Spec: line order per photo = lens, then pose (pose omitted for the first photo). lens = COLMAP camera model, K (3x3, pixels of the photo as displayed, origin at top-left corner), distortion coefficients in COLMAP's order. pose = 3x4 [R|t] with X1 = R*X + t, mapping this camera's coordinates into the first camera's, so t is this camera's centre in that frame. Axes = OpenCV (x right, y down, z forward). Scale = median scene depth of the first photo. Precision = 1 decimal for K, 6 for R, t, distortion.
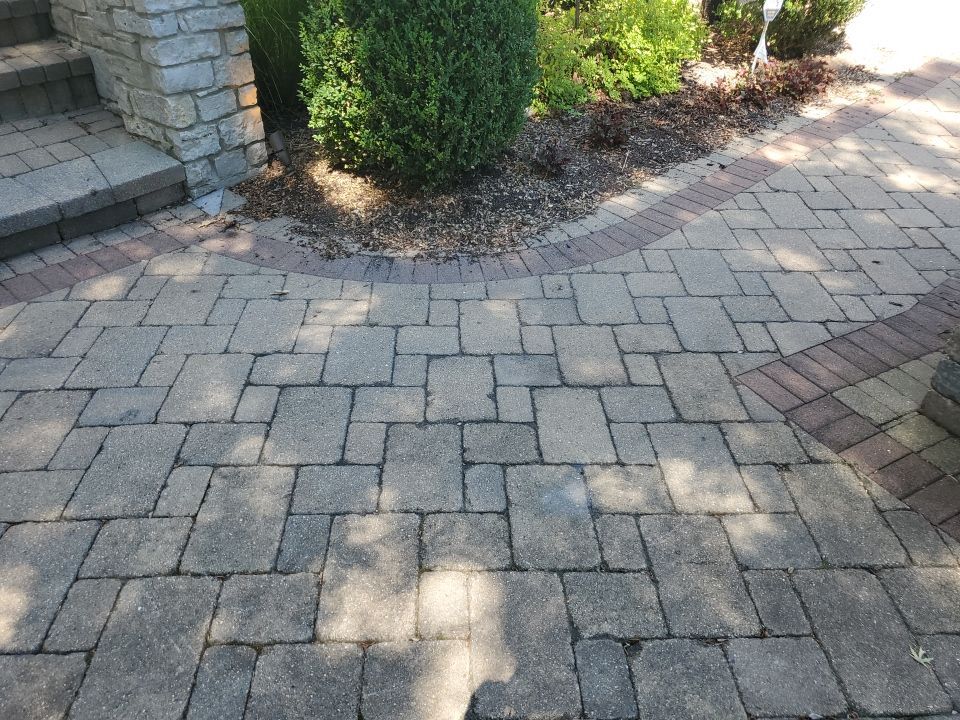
lens RADIAL K [[748.1, 0, 489.9], [0, 748.1, 363.3], [0, 0, 1]] dist [0.017422, -0.004836]
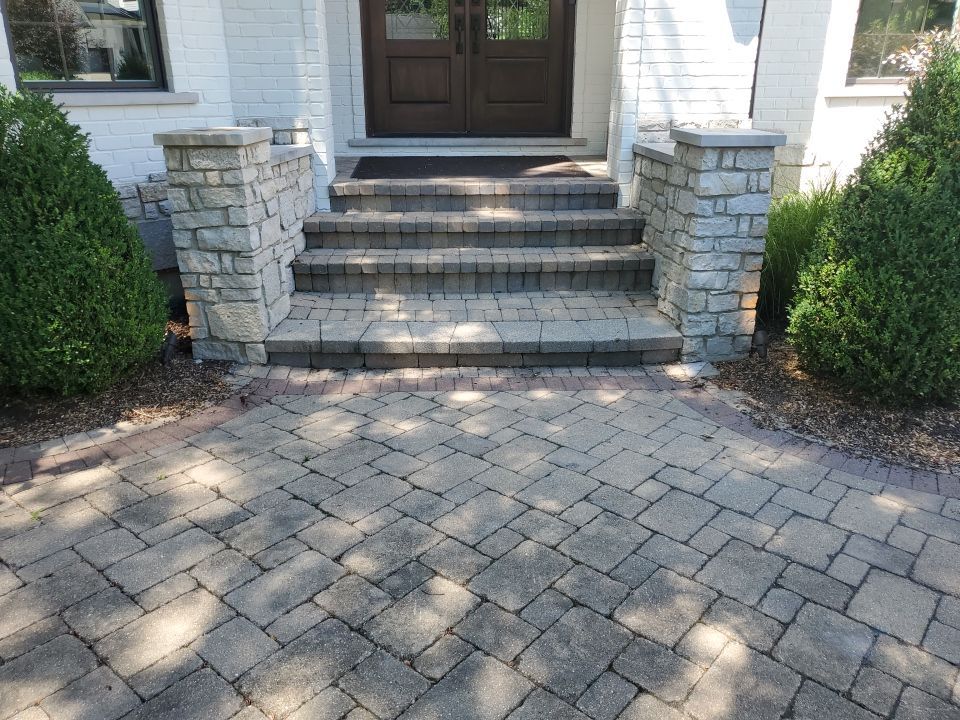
lens RADIAL K [[748.1, 0, 480.3], [0, 748.1, 358.4], [0, 0, 1]] dist [0.017422, -0.004836]
pose [[0.732164, 0.226156, -0.642486, 0.223809], [-0.397938, 0.907571, -0.134016, 0.108577], [0.552793, 0.353792, 0.754487, -0.236718]]
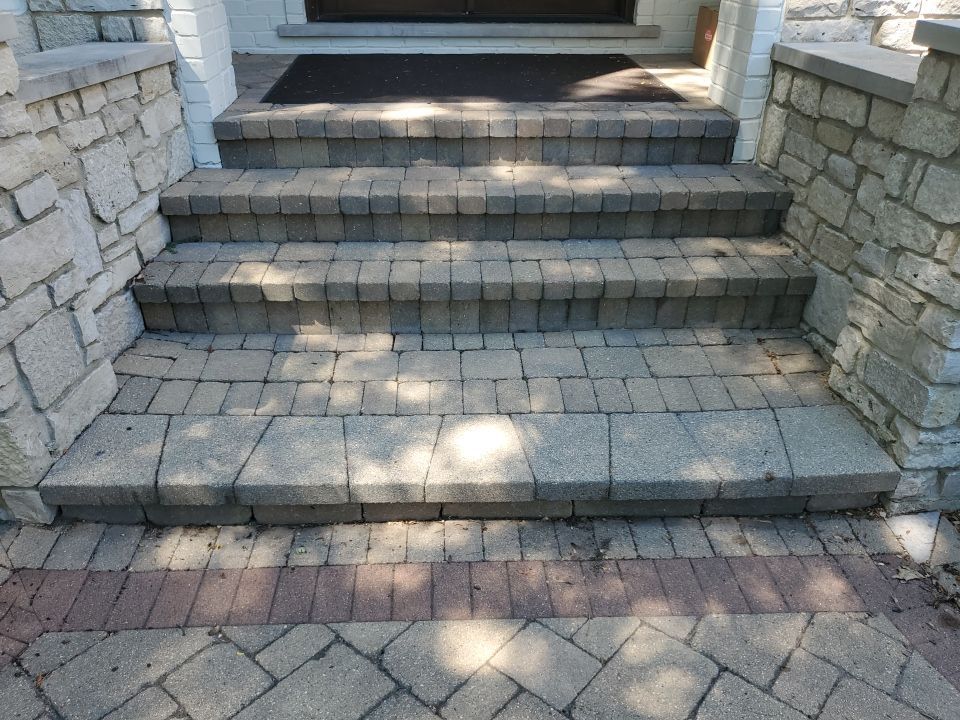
lens RADIAL K [[749.2, 0, 483.3], [0, 749.2, 368.6], [0, 0, 1]] dist [-0.004080, 0.026574]
pose [[0.728280, 0.332436, -0.599245, -0.340999], [-0.405763, 0.913874, 0.013843, -0.227862], [0.552236, 0.233070, 0.800446, 0.261544]]
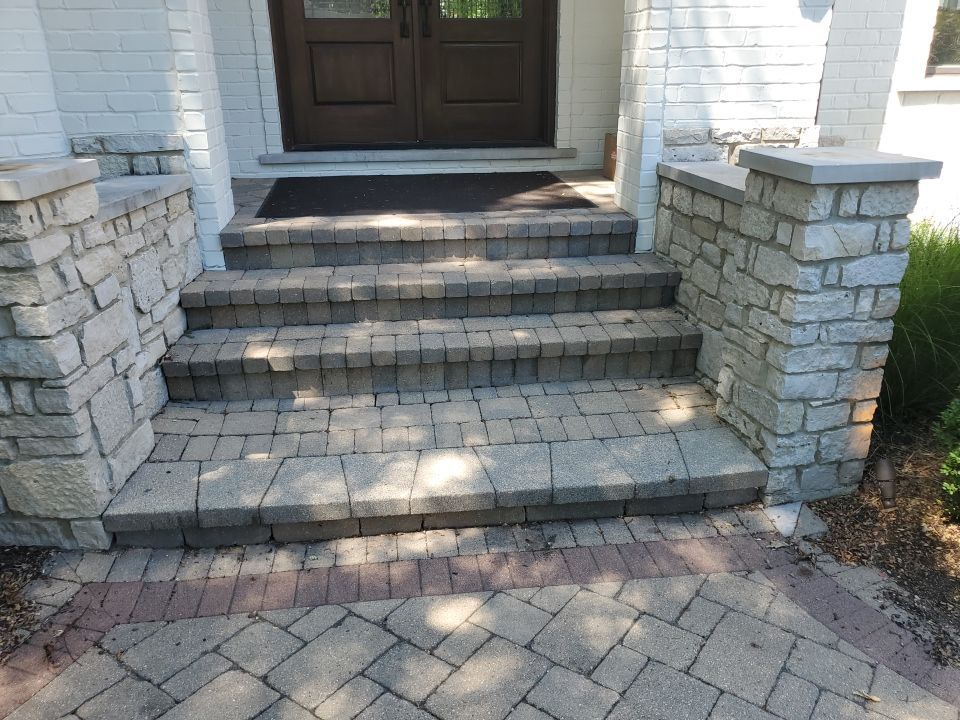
lens RADIAL K [[748.1, 0, 489.3], [0, 748.1, 369.1], [0, 0, 1]] dist [0.017422, -0.004836]
pose [[0.784639, 0.215223, -0.581396, -0.194645], [-0.355187, 0.924695, -0.137047, -0.149809], [0.508118, 0.314037, 0.801995, 0.088415]]
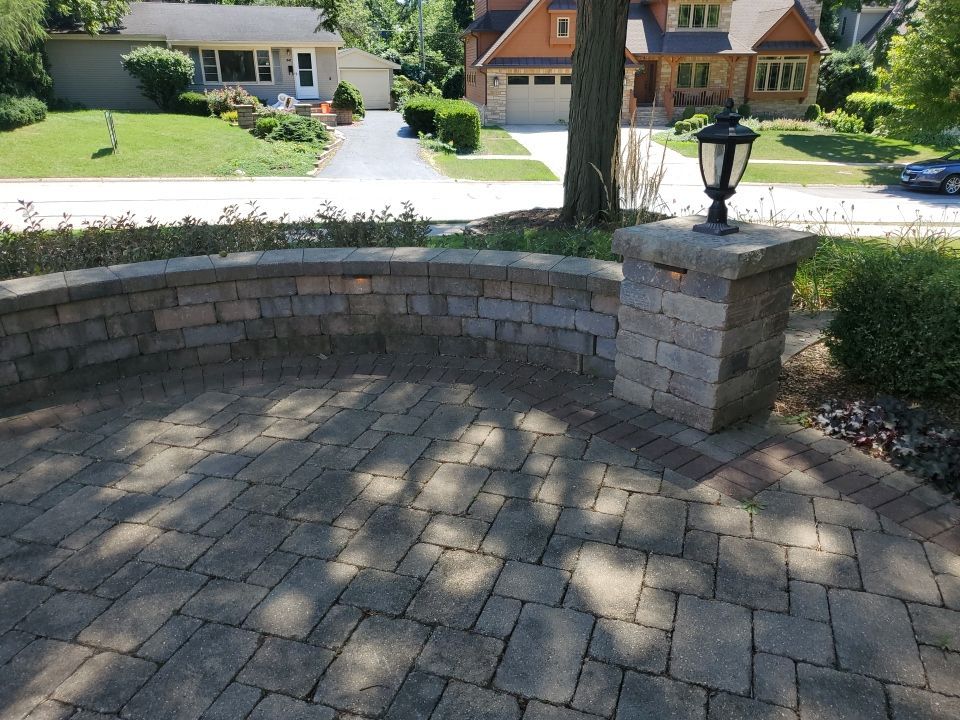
lens RADIAL K [[748.1, 0, 490.2], [0, 748.1, 371.2], [0, 0, 1]] dist [0.017422, -0.004836]
pose [[-0.931796, -0.156103, 0.327702, -0.555204], [0.201925, 0.527297, 0.825339, -0.427444], [-0.301634, 0.835218, -0.459812, 0.486120]]
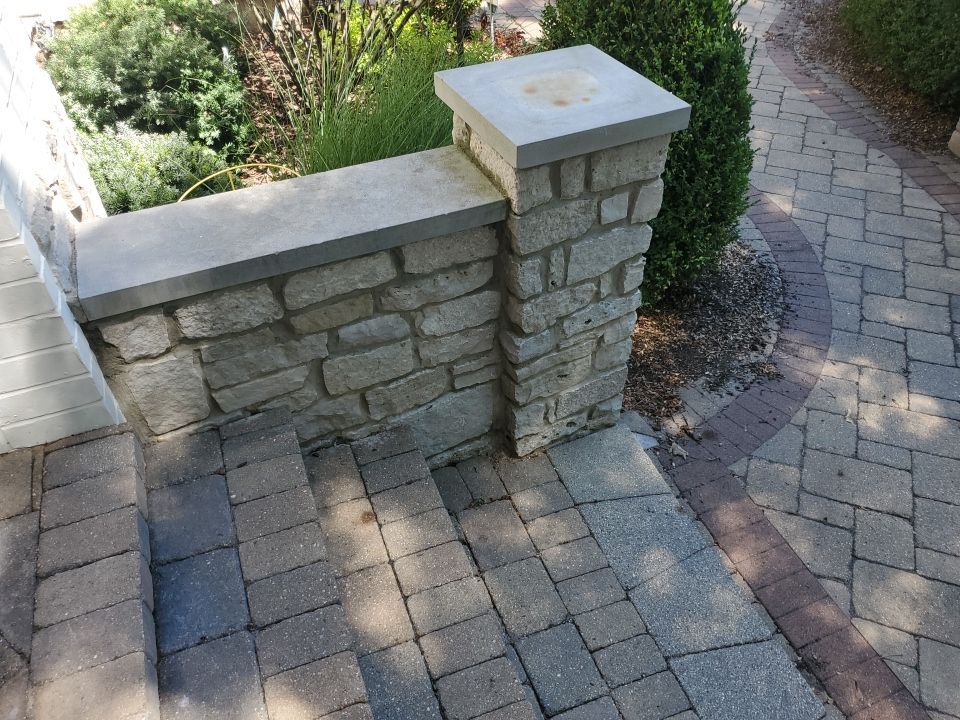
lens RADIAL K [[772.7, 0, 502.1], [0, 772.7, 365.1], [0, 0, 1]] dist [0.043480, 0.001200]
pose [[0.391779, -0.632003, 0.668642, -1.073063], [0.556150, 0.741613, 0.375109, -0.766441], [-0.732943, 0.224905, 0.642037, 0.602707]]
